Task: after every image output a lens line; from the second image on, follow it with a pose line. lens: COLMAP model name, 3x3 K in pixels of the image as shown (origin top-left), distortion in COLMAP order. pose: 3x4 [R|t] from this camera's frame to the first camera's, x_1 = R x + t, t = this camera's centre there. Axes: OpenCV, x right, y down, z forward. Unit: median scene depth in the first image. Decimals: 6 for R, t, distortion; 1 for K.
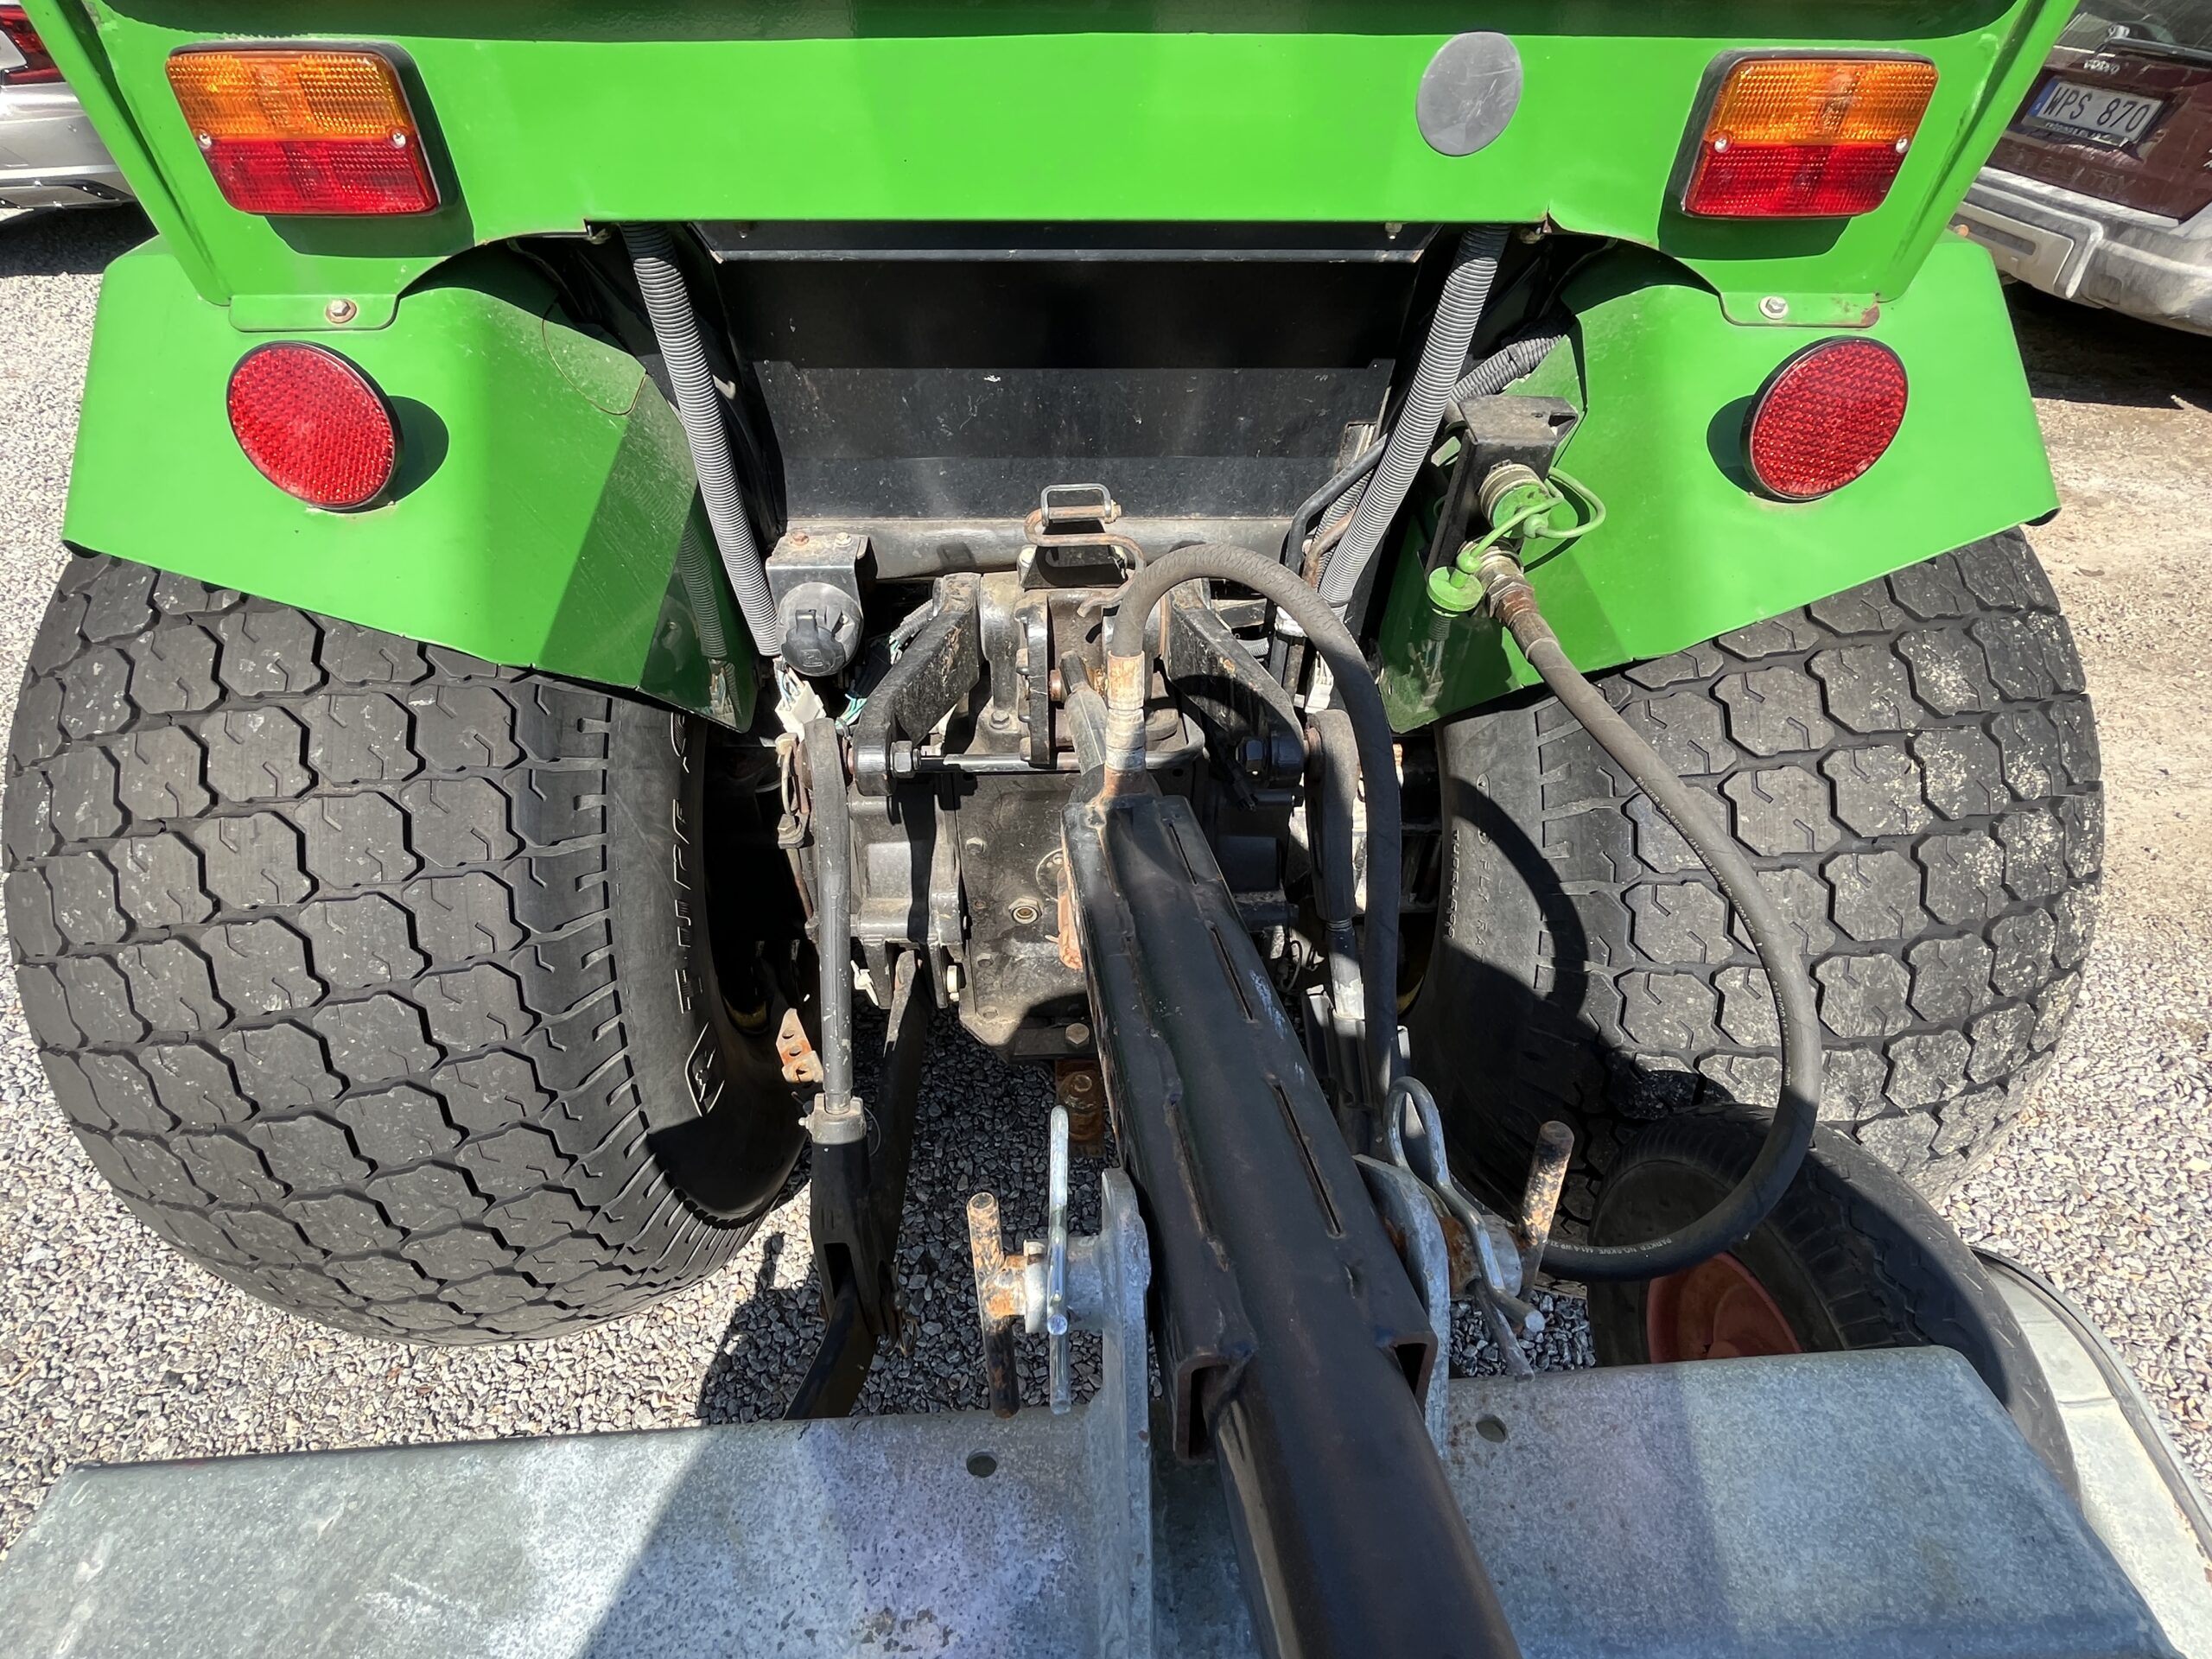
lens RADIAL K [[1033.5, 0, 1076.9], [0, 1033.5, 834.5], [0, 0, 1]] dist [-0.001497, 0.000130]
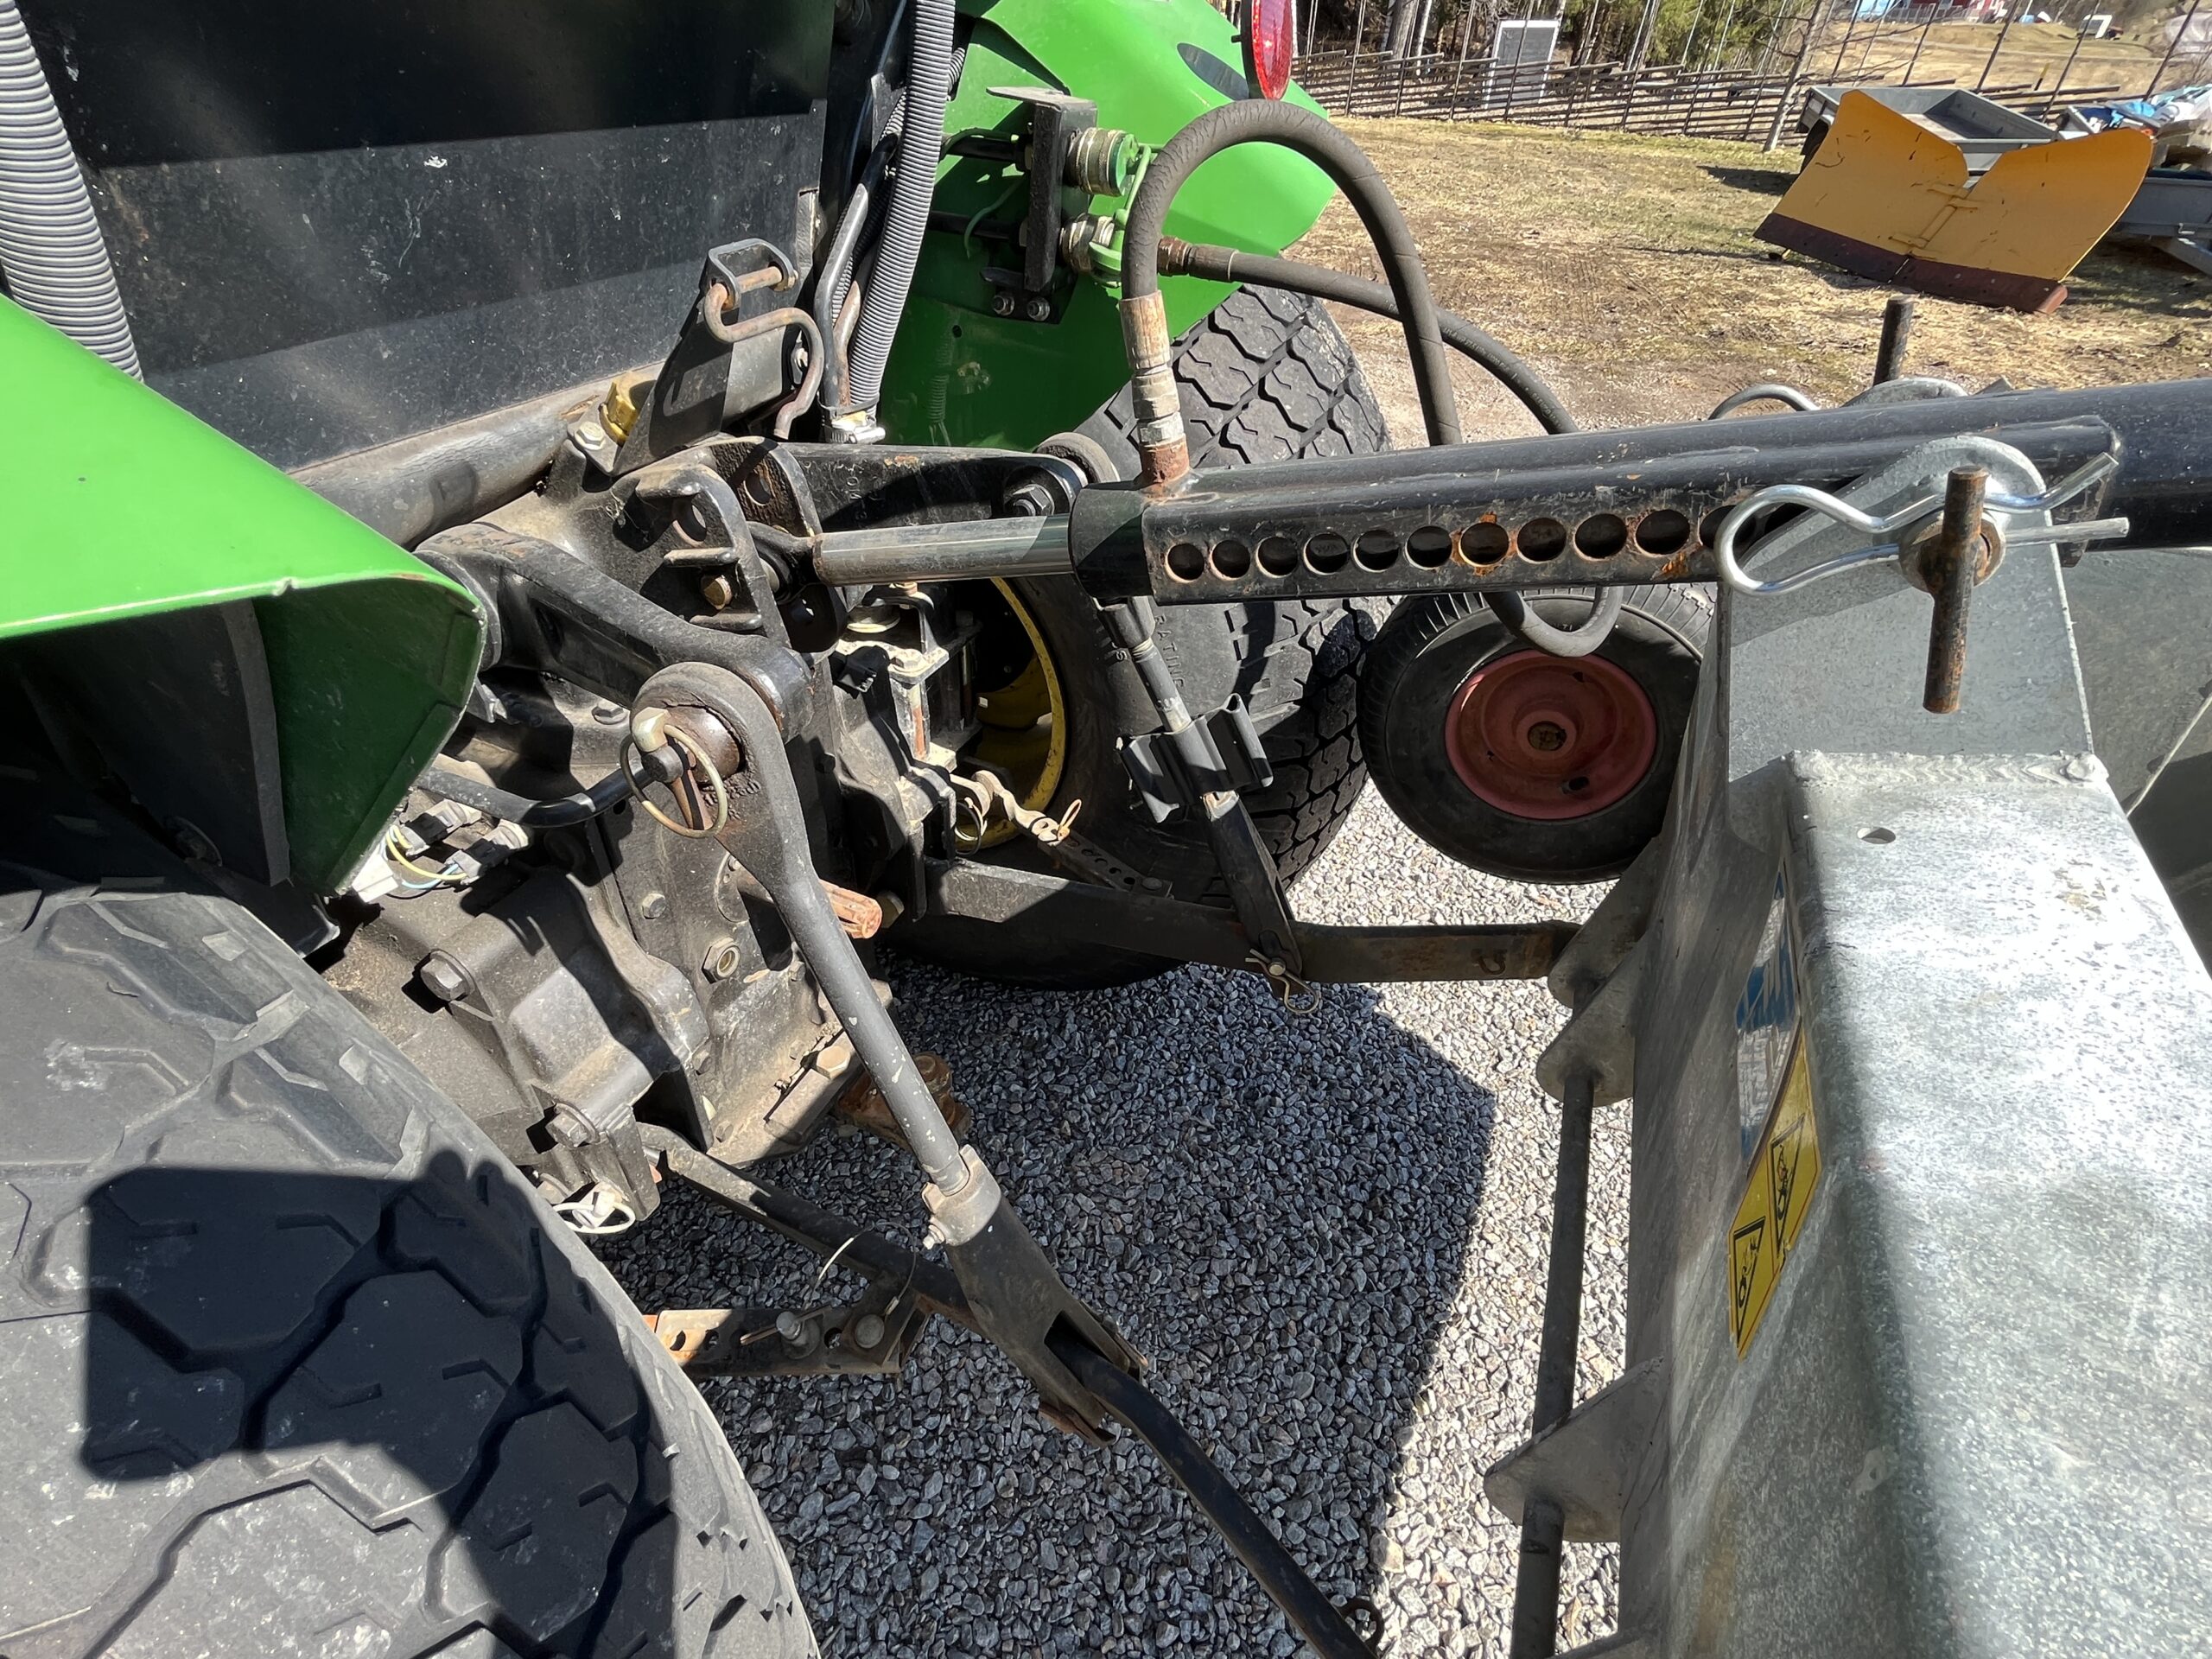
lens RADIAL K [[1035.2, 0, 1087.1], [0, 1035.2, 837.0], [0, 0, 1]] dist [-0.004250, -0.001822]
pose [[0.462974, -0.541802, 0.701502, -0.515974], [0.564792, 0.790282, 0.237622, -0.031466], [-0.683129, 0.286190, 0.671886, 0.376817]]
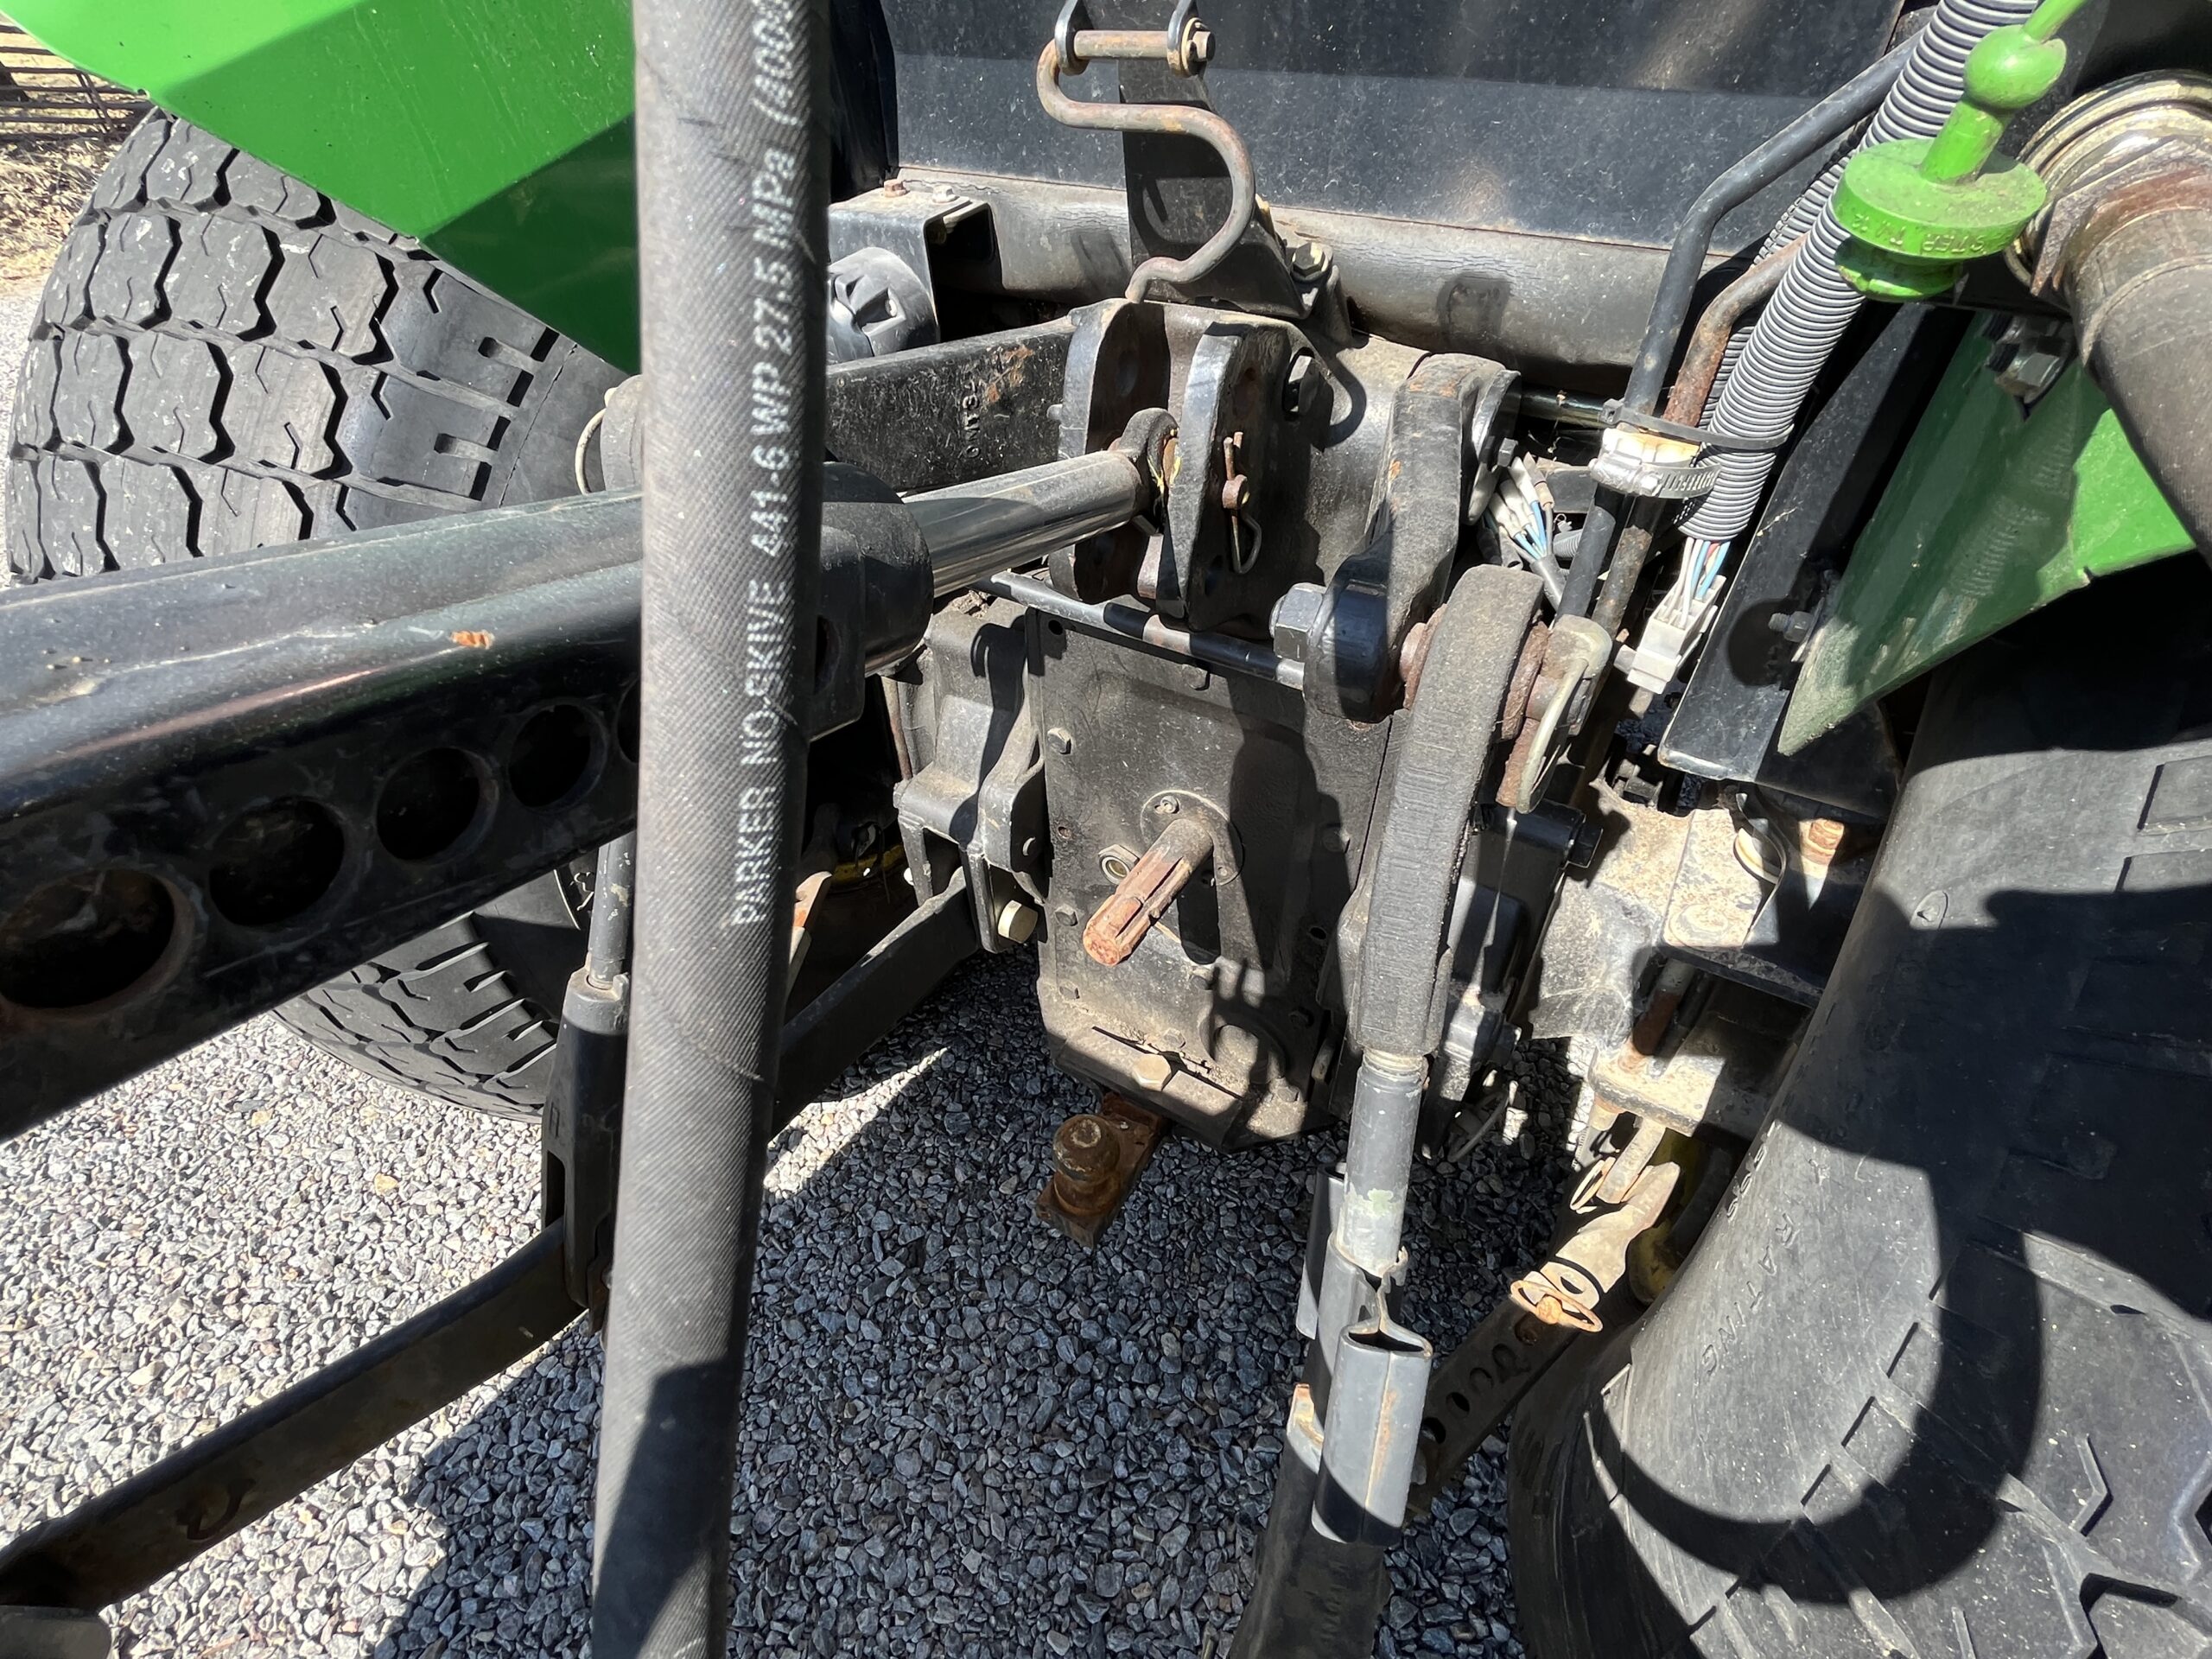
lens RADIAL K [[1033.5, 0, 1076.9], [0, 1033.5, 834.5], [0, 0, 1]] dist [-0.001497, 0.000130]
pose [[0.830459, 0.356604, -0.427985, 0.268787], [-0.351954, 0.931375, 0.093106, 0.001410], [0.431817, 0.073310, 0.898977, 0.477146]]
